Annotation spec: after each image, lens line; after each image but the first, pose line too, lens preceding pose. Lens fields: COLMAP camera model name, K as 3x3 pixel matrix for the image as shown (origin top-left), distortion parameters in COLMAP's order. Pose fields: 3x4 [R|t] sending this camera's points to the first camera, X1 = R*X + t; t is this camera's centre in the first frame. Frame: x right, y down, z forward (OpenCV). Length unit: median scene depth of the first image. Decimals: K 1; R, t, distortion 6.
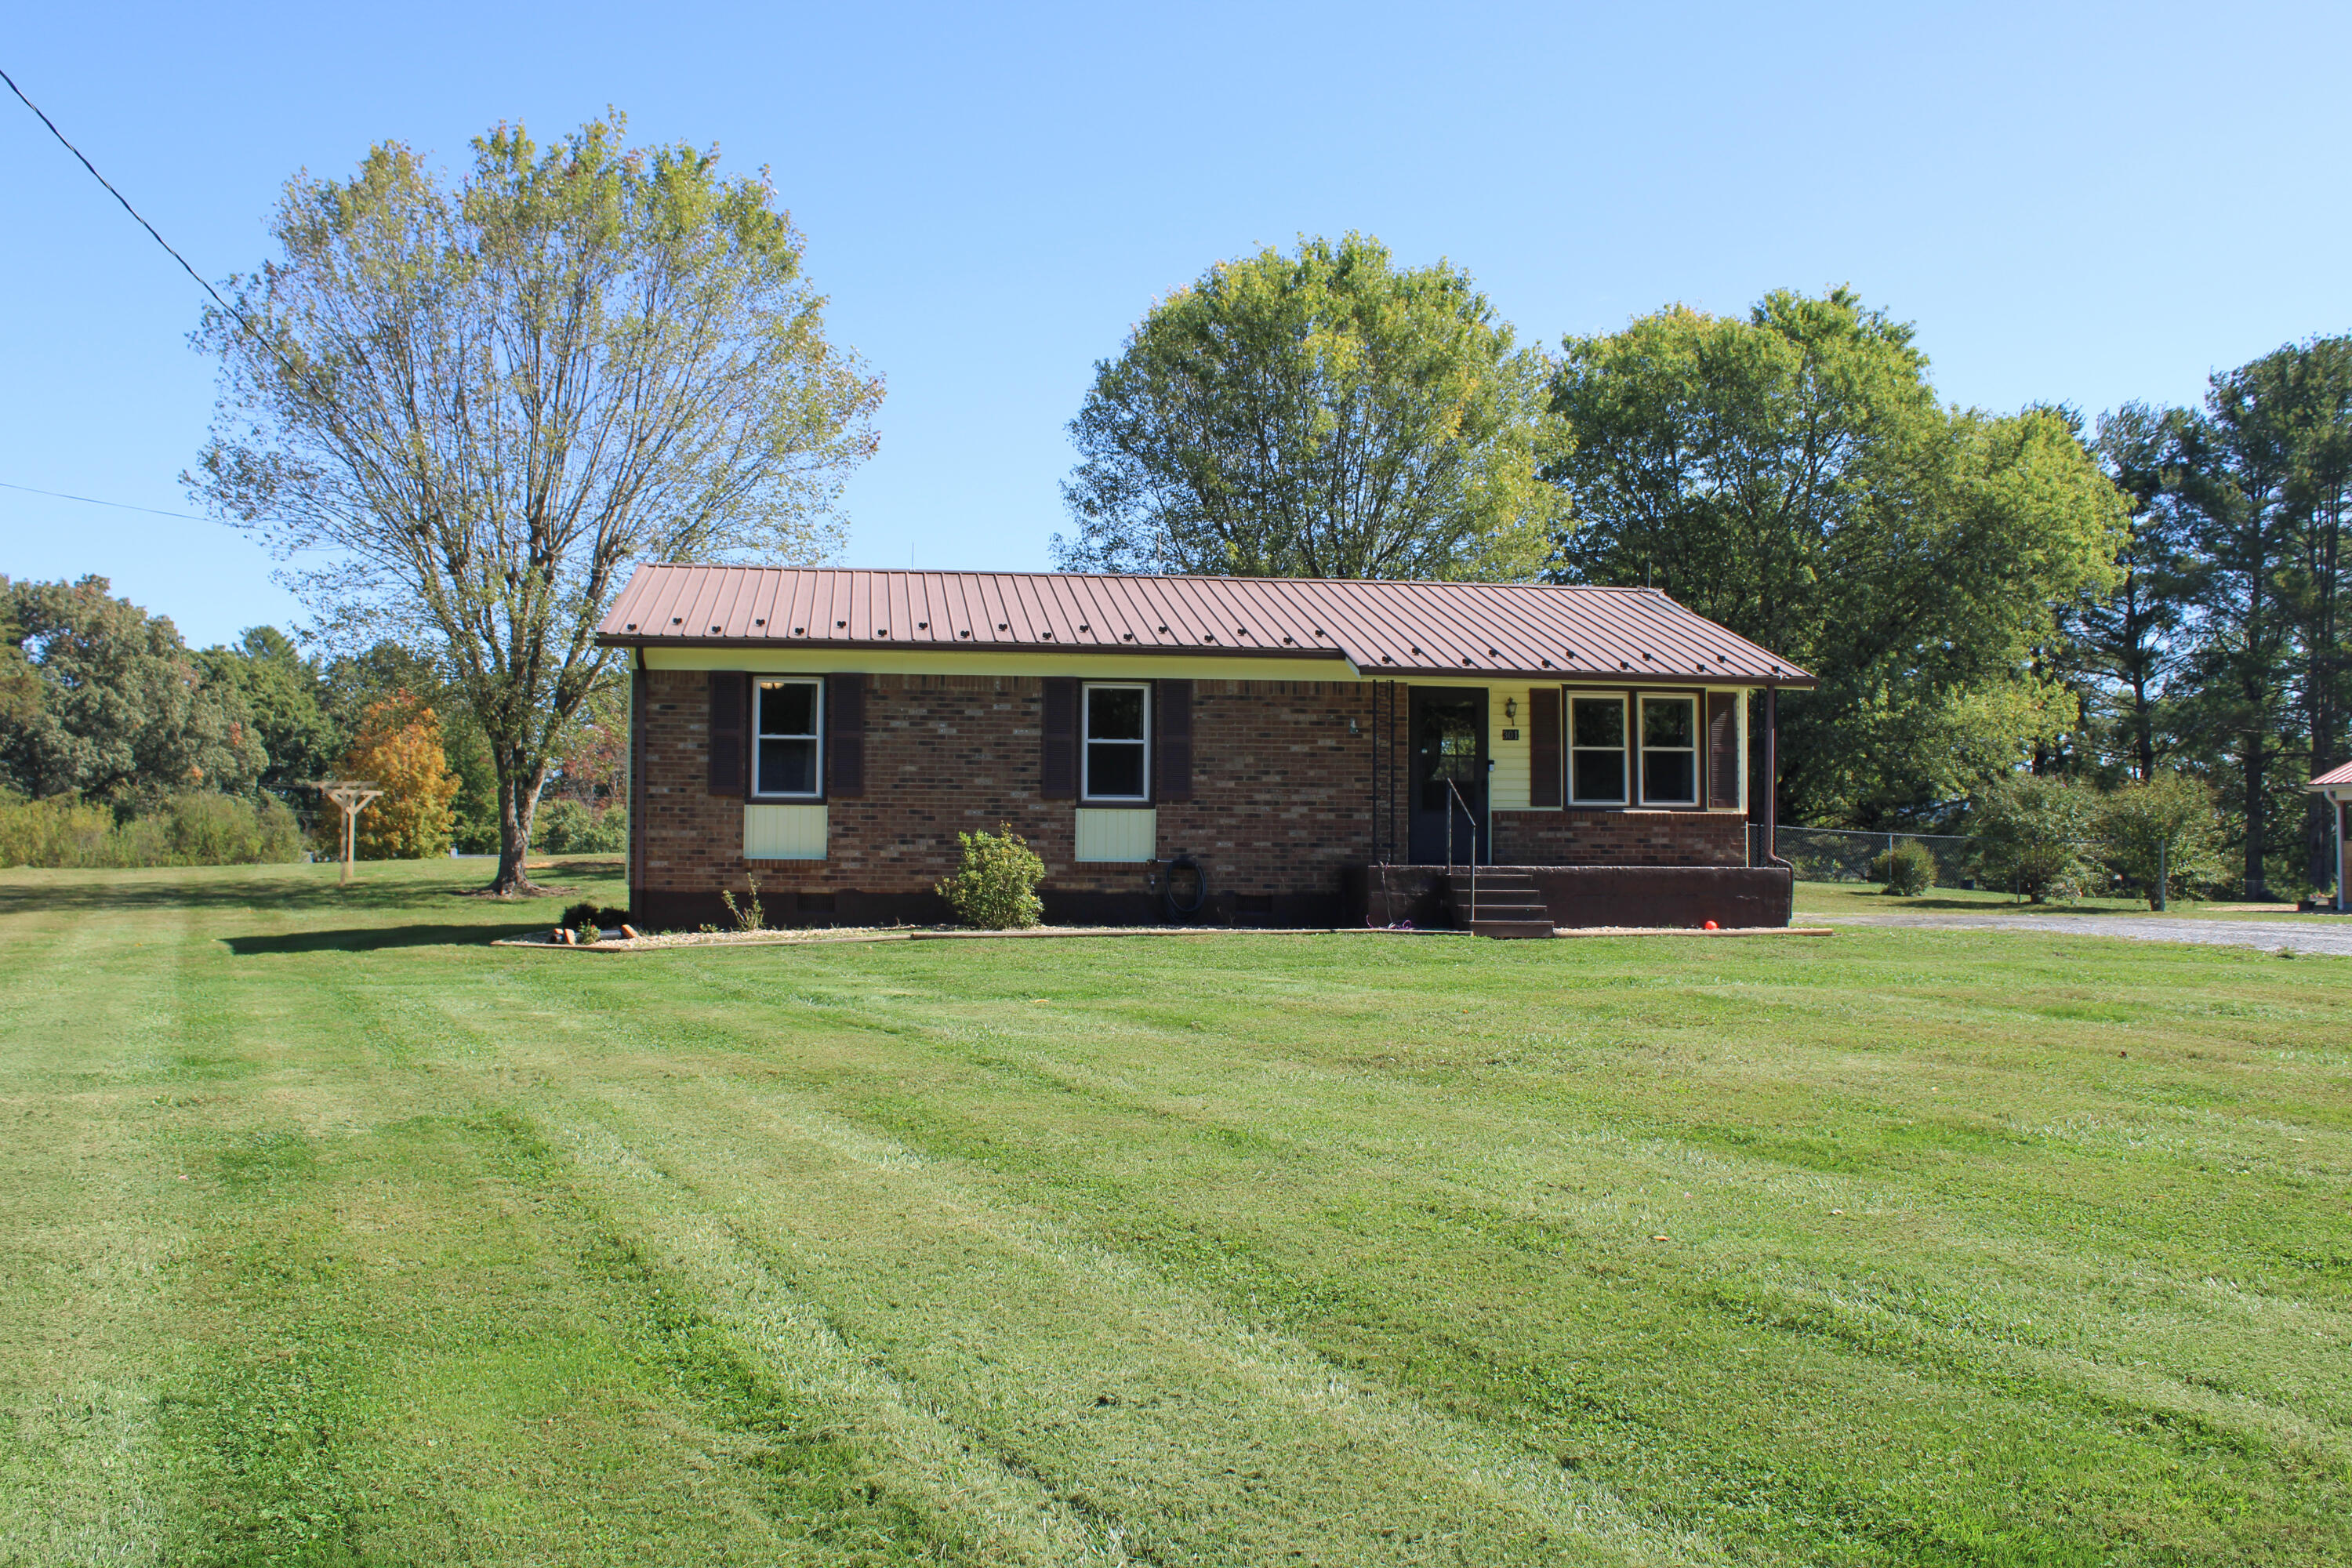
lens RADIAL K [[2132.3, 0, 1176.0], [0, 2132.3, 784.0], [0, 0, 1]] dist [-0.128521, 0.009231]
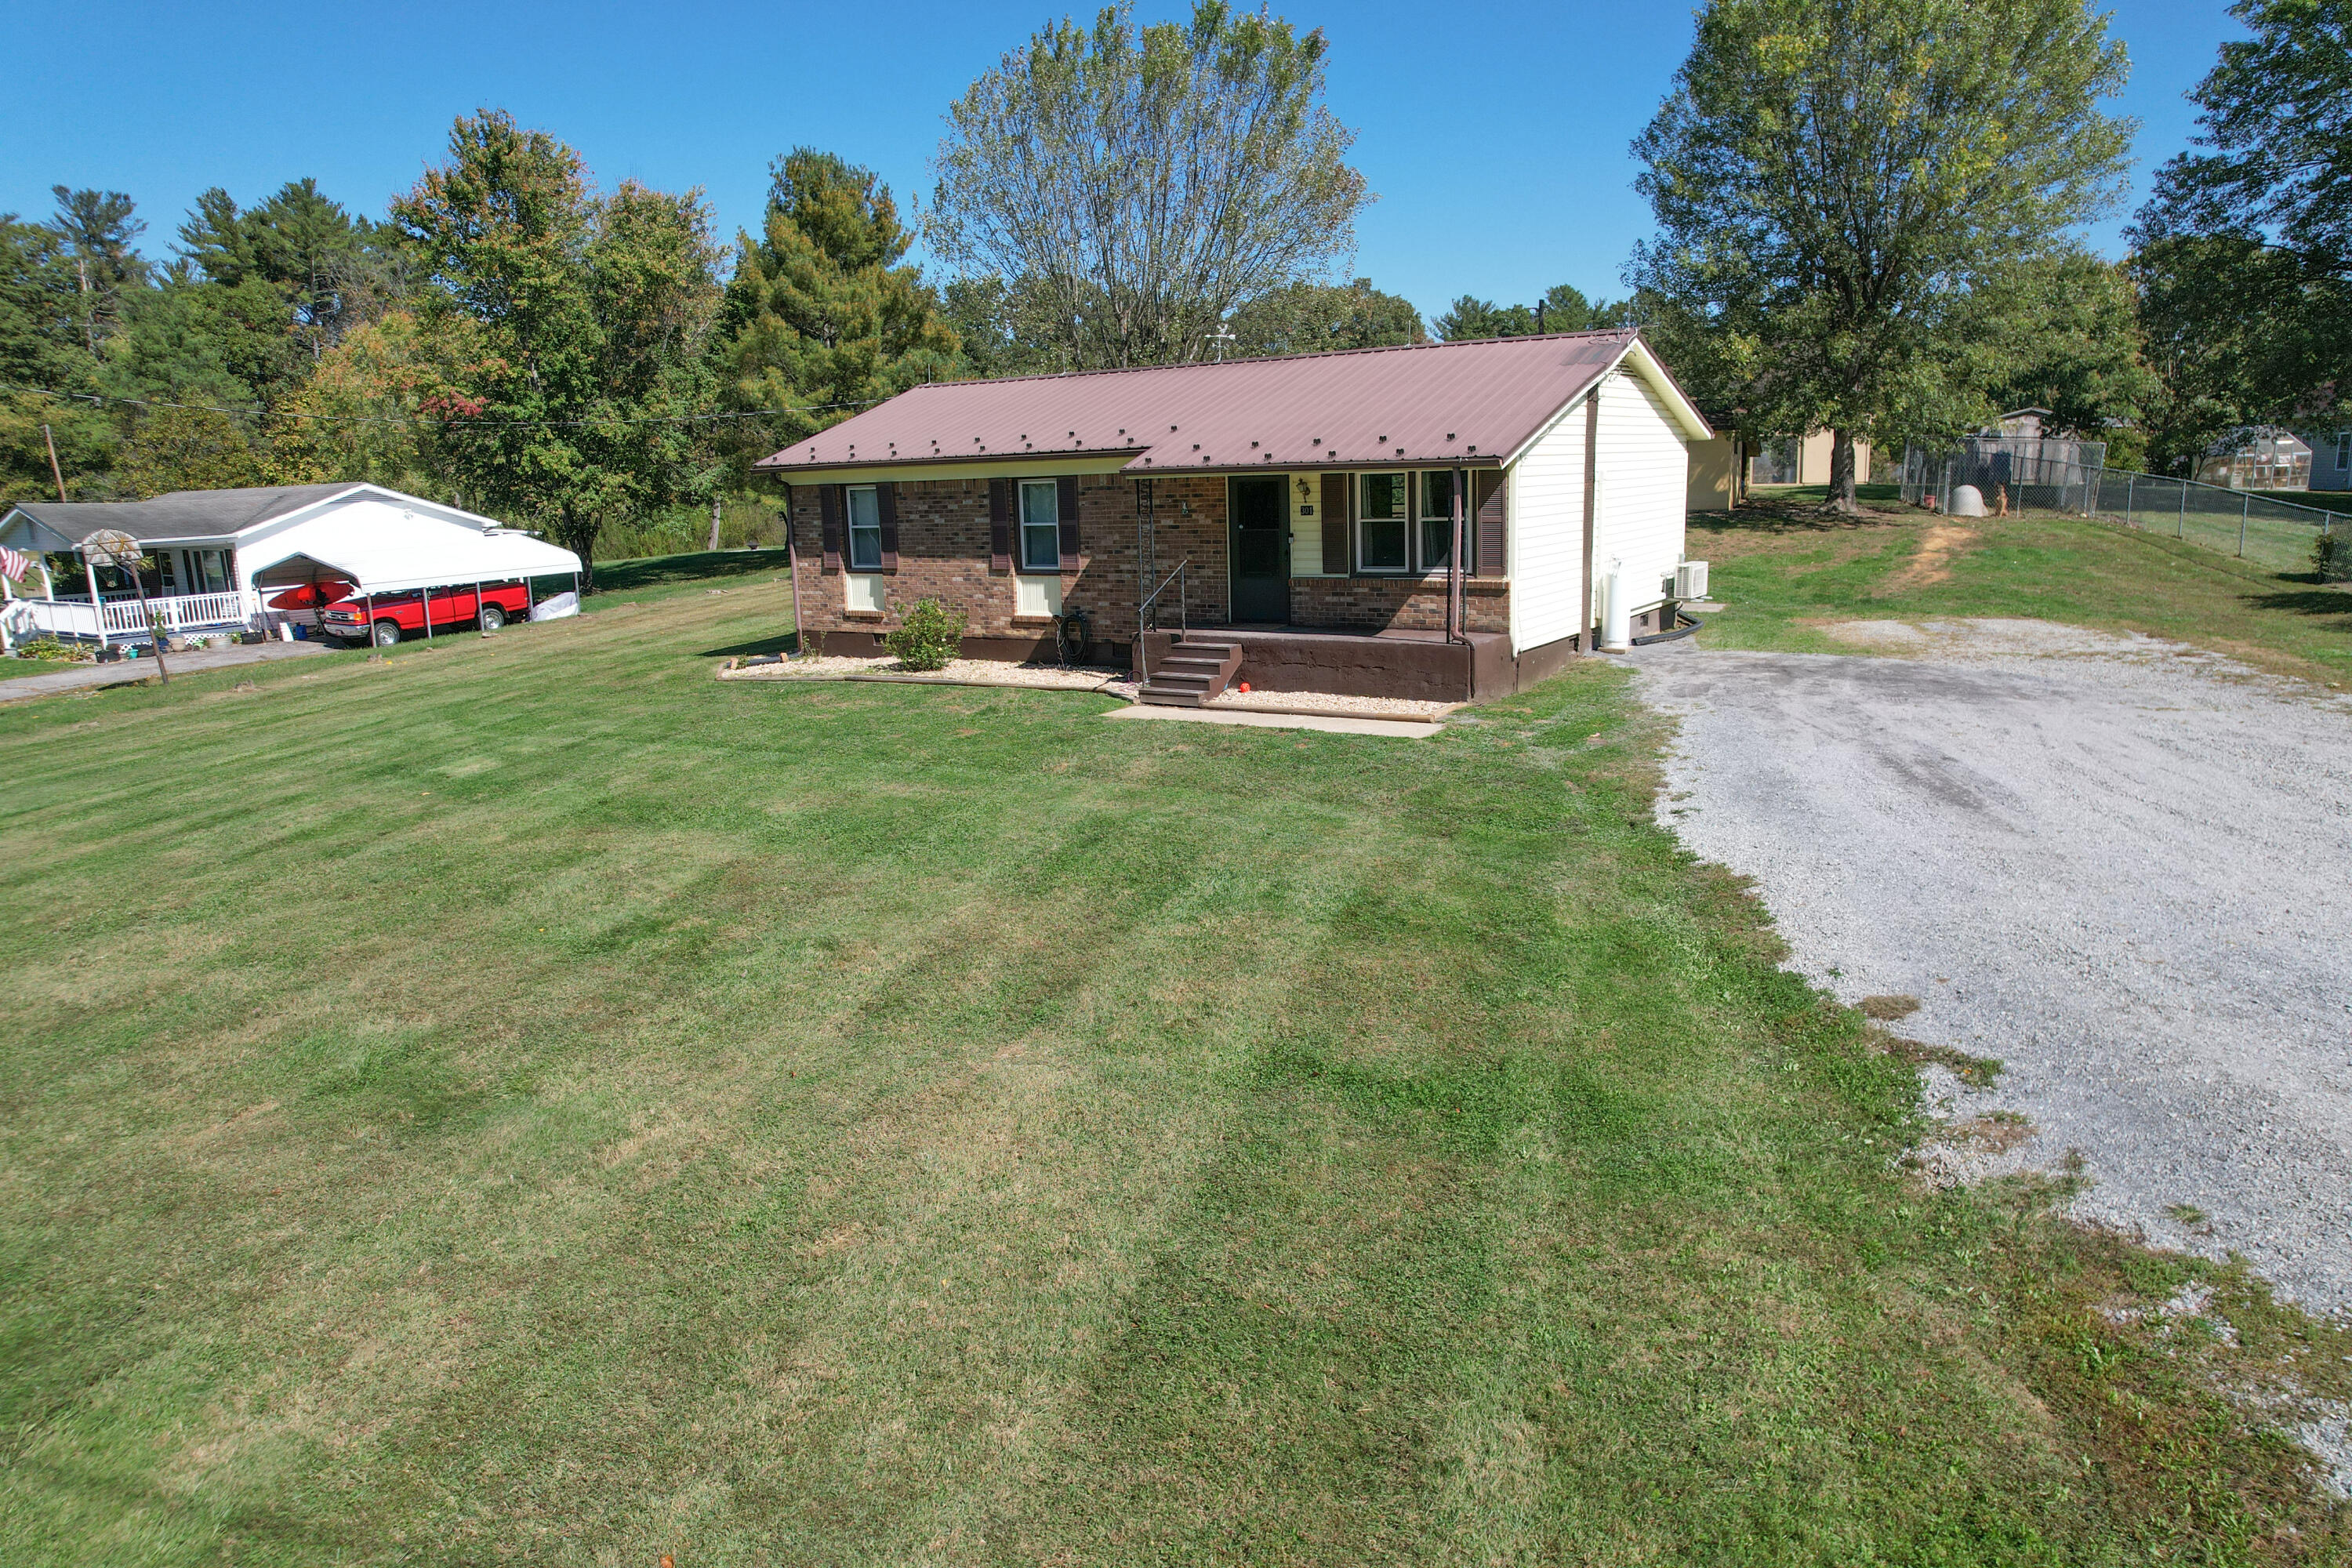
lens RADIAL K [[1497.8, 0, 1182.1], [0, 1497.8, 786.4], [0, 0, 1]] dist [-0.059657, 0.038460]
pose [[0.745833, 0.108988, -0.657157, 0.668498], [0.071774, 0.967633, 0.241940, -0.080851], [0.662255, -0.227614, 0.713870, 0.355985]]
